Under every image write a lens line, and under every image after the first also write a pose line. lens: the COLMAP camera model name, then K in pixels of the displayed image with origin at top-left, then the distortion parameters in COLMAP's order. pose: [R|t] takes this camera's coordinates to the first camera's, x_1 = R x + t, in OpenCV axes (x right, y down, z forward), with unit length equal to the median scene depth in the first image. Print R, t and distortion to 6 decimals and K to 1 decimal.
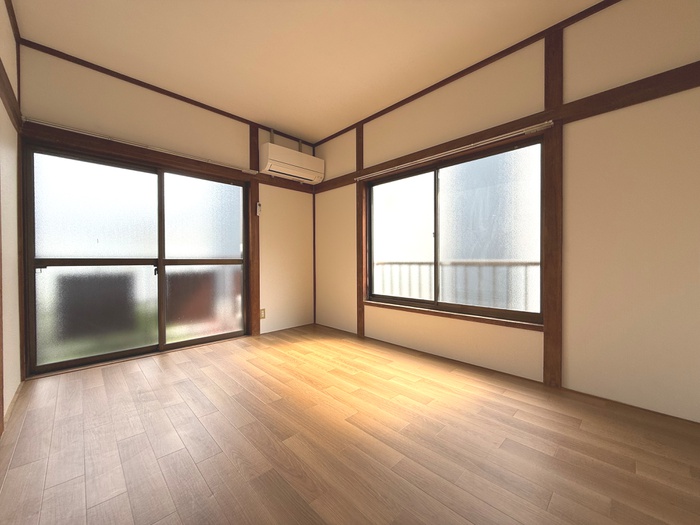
lens RADIAL K [[277.9, 0, 347.5], [0, 277.9, 263.0], [0, 0, 1]] dist [-0.002457, -0.000345]
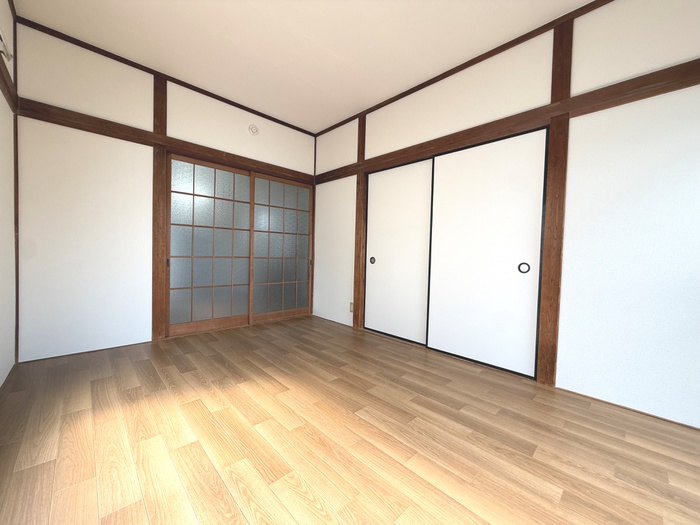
lens RADIAL K [[277.9, 0, 347.5], [0, 277.9, 263.0], [0, 0, 1]] dist [-0.002457, -0.000345]
pose [[-0.999636, -0.026034, 0.007027, -0.147692], [-0.025741, 0.998912, 0.038878, -0.005491], [-0.008032, 0.038683, -0.999219, 1.298144]]
